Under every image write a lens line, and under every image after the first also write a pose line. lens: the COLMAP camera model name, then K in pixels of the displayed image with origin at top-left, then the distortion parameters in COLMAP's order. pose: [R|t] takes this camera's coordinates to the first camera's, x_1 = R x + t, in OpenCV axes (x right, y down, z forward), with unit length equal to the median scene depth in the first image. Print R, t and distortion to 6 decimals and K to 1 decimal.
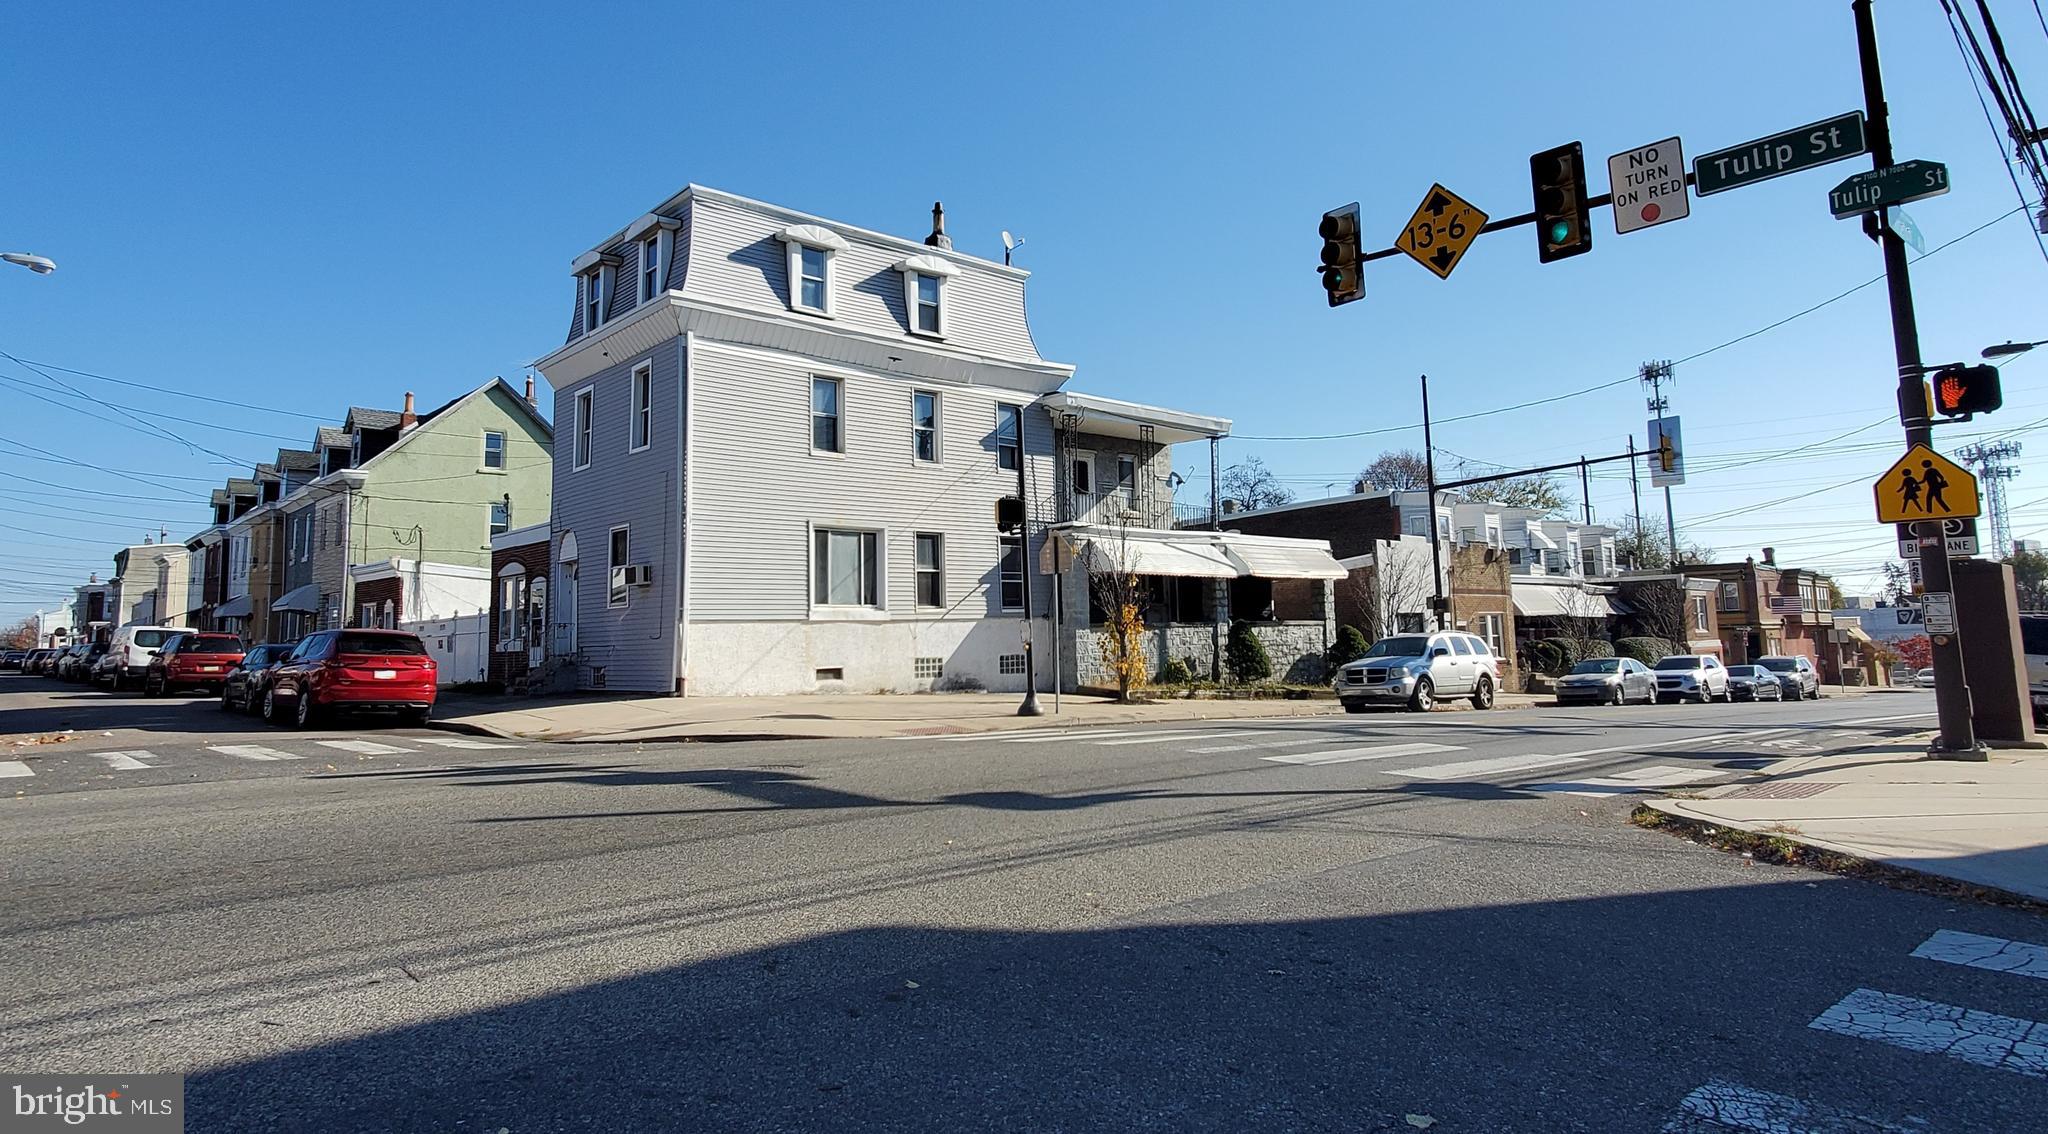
lens RADIAL K [[1144.9, 0, 1027.7], [0, 1144.9, 508.9], [0, 0, 1]] dist [-0.002220, 0.000740]
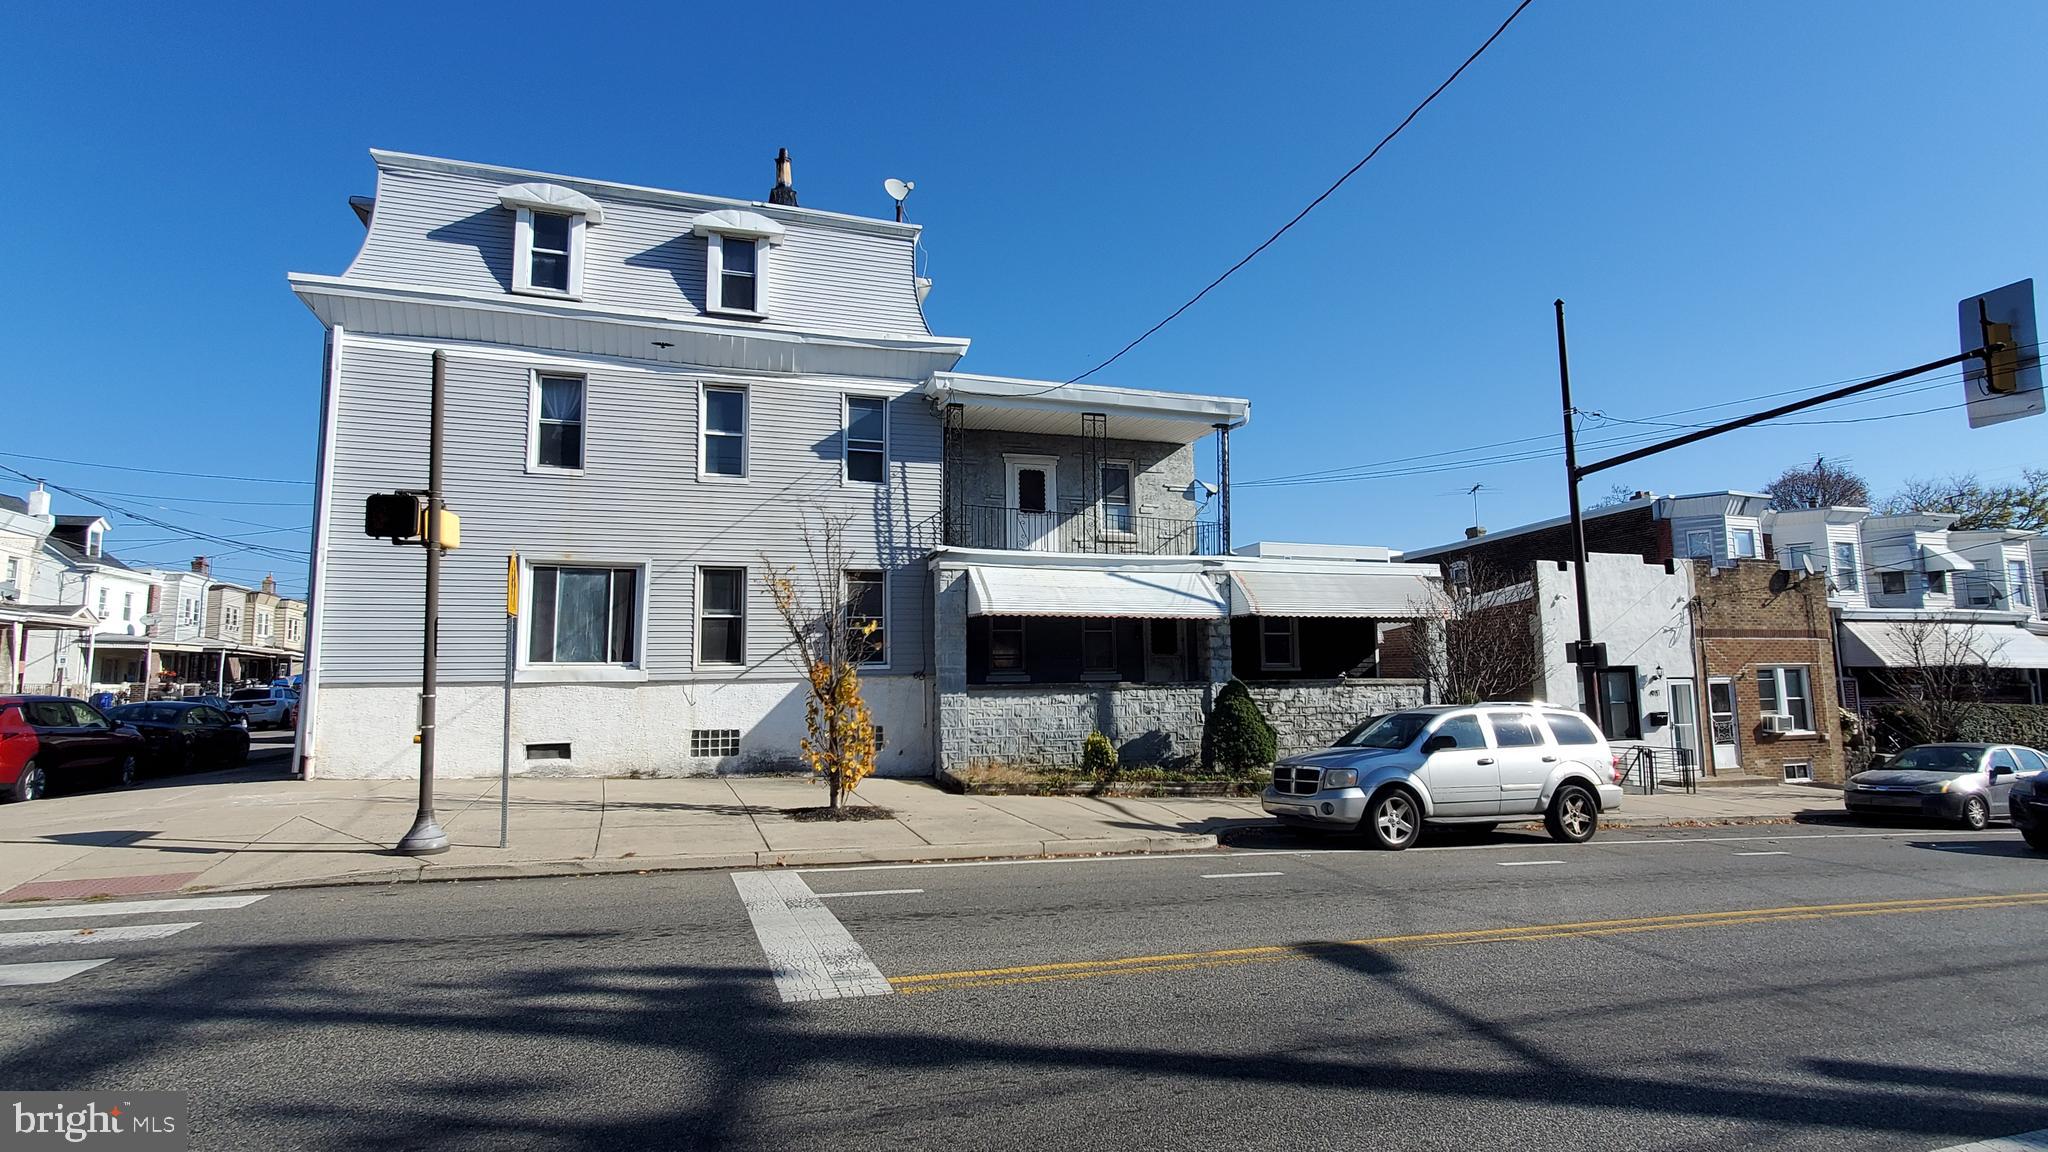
lens RADIAL K [[985.3, 0, 1046.9], [0, 985.3, 583.7], [0, 0, 1]] dist [0.005430, 0.000353]
pose [[0.921107, -0.031868, -0.388002, 0.360098], [0.038186, 0.999234, 0.008581, 0.033584], [0.387431, -0.022720, 0.921619, 0.459496]]
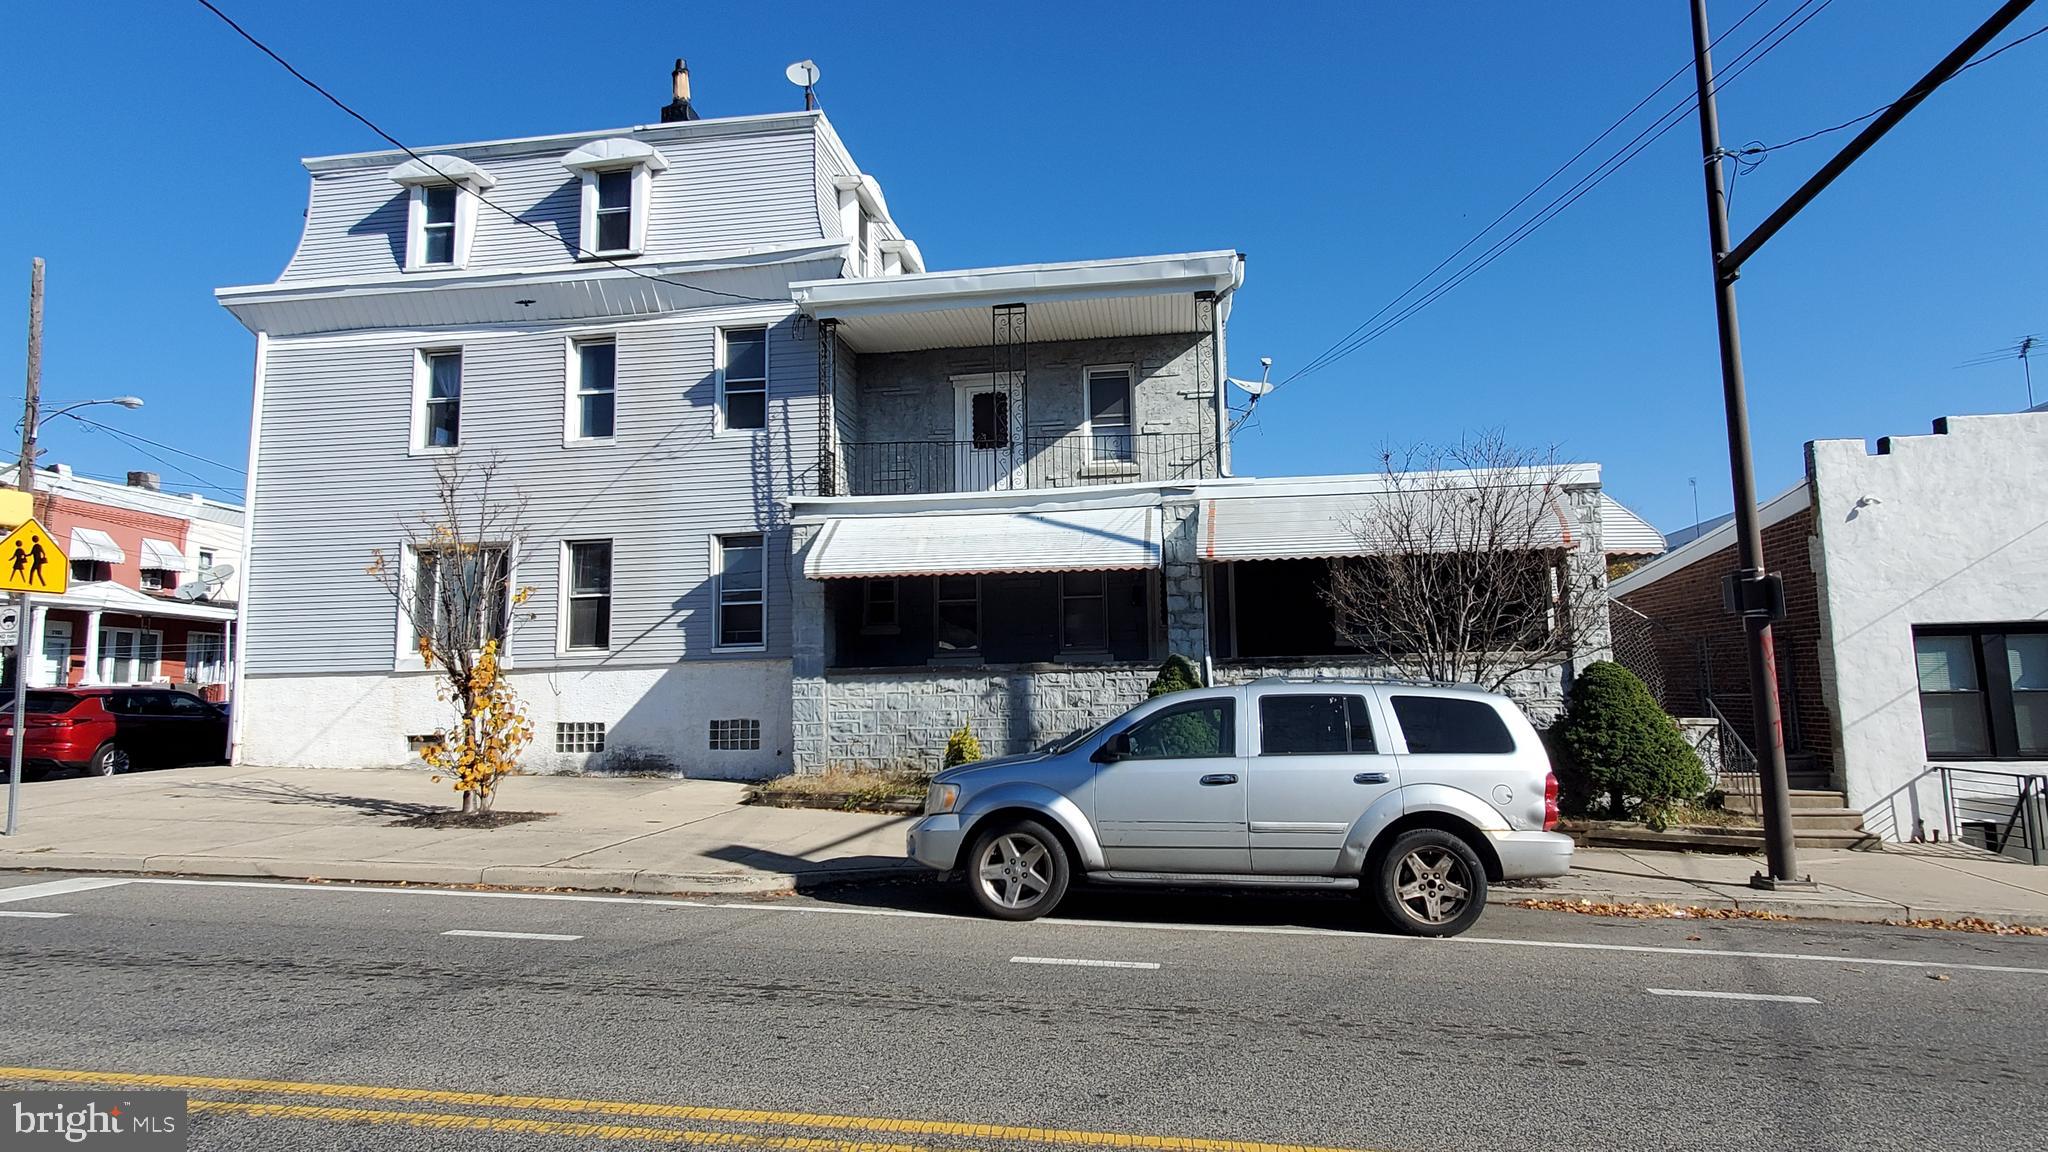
lens RADIAL K [[1109.0, 0, 1050.8], [0, 1109.0, 577.7], [0, 0, 1]] dist [0.006785, -0.000139]
pose [[0.646751, -0.073834, -0.759119, 0.577882], [0.090761, 0.995681, -0.019516, 0.078716], [0.757282, -0.056276, 0.650659, 0.751881]]
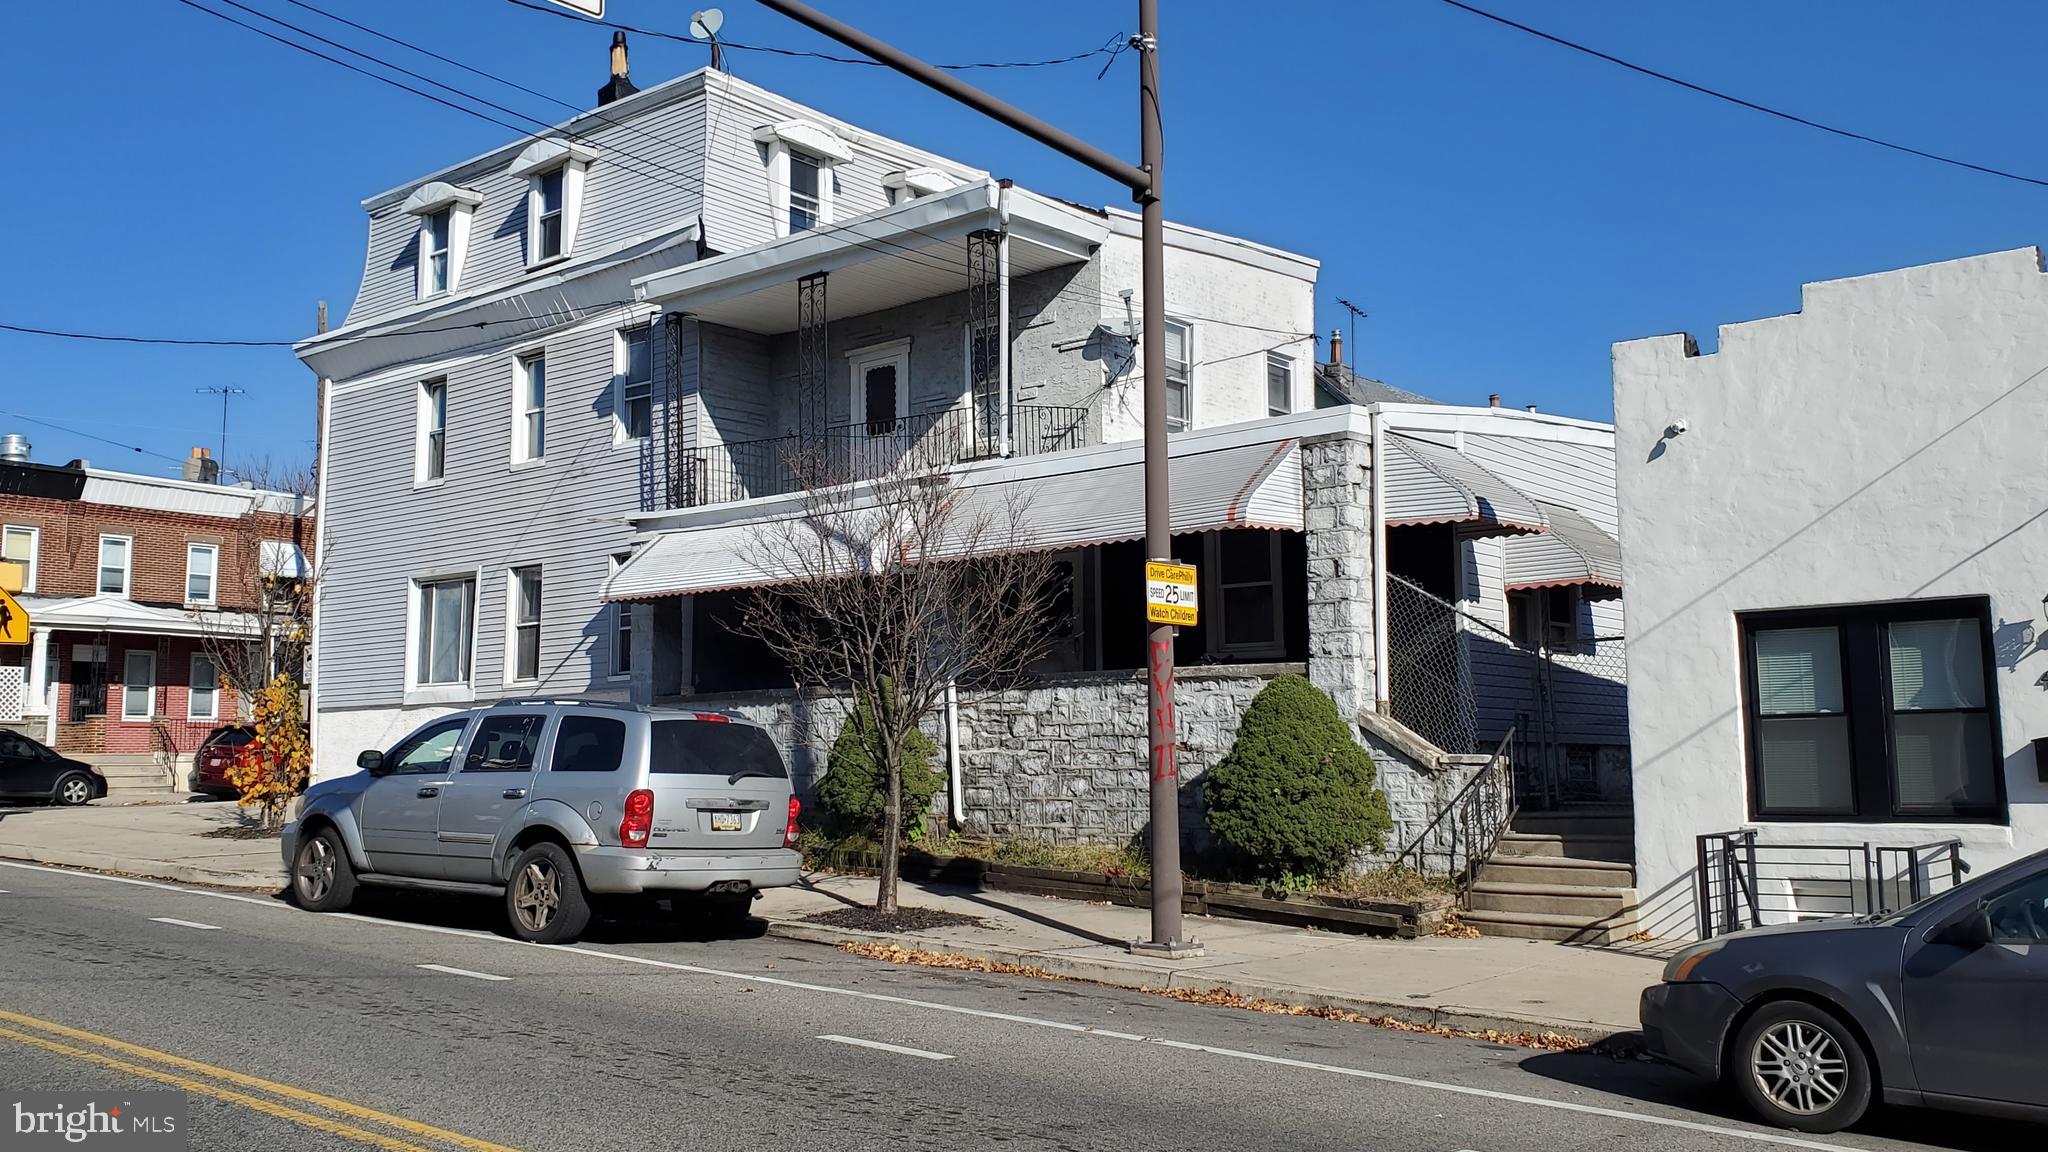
lens RADIAL K [[1764.2, 0, 1031.3], [0, 1764.2, 571.5], [0, 0, 1]] dist [0.218533, -0.676079]
pose [[0.145145, -0.087928, -0.985496, 0.943114], [0.116904, 0.990590, -0.071165, 0.127124], [0.982480, -0.104879, 0.154059, 1.092195]]
